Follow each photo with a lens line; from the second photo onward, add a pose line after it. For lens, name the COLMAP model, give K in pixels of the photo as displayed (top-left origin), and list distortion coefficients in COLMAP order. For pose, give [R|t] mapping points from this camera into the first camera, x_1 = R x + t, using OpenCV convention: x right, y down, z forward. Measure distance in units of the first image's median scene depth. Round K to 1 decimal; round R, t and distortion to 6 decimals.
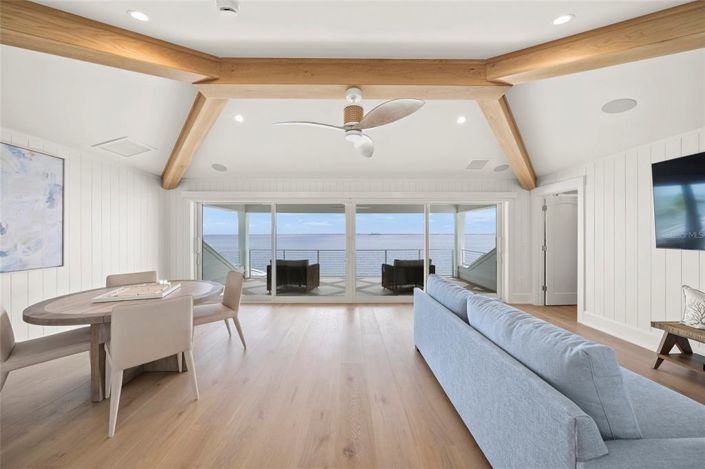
lens RADIAL K [[241.2, 0, 350.8], [0, 241.2, 234.3], [0, 0, 1]] dist [-0.000006, -0.000021]
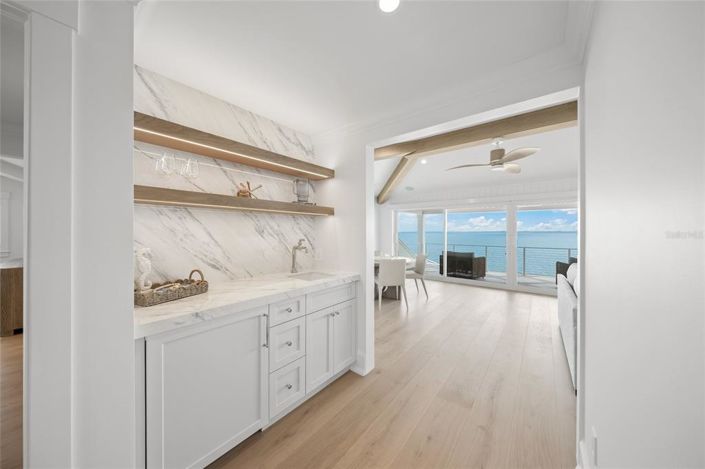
lens RADIAL K [[241.2, 0, 351.2], [0, 241.2, 232.0], [0, 0, 1]] dist [-0.000006, -0.000021]
pose [[0.775361, 0.005217, -0.631496, 0.139864], [-0.003767, 0.999986, 0.003636, 0.000517], [0.631507, -0.000440, 0.775370, -0.420128]]
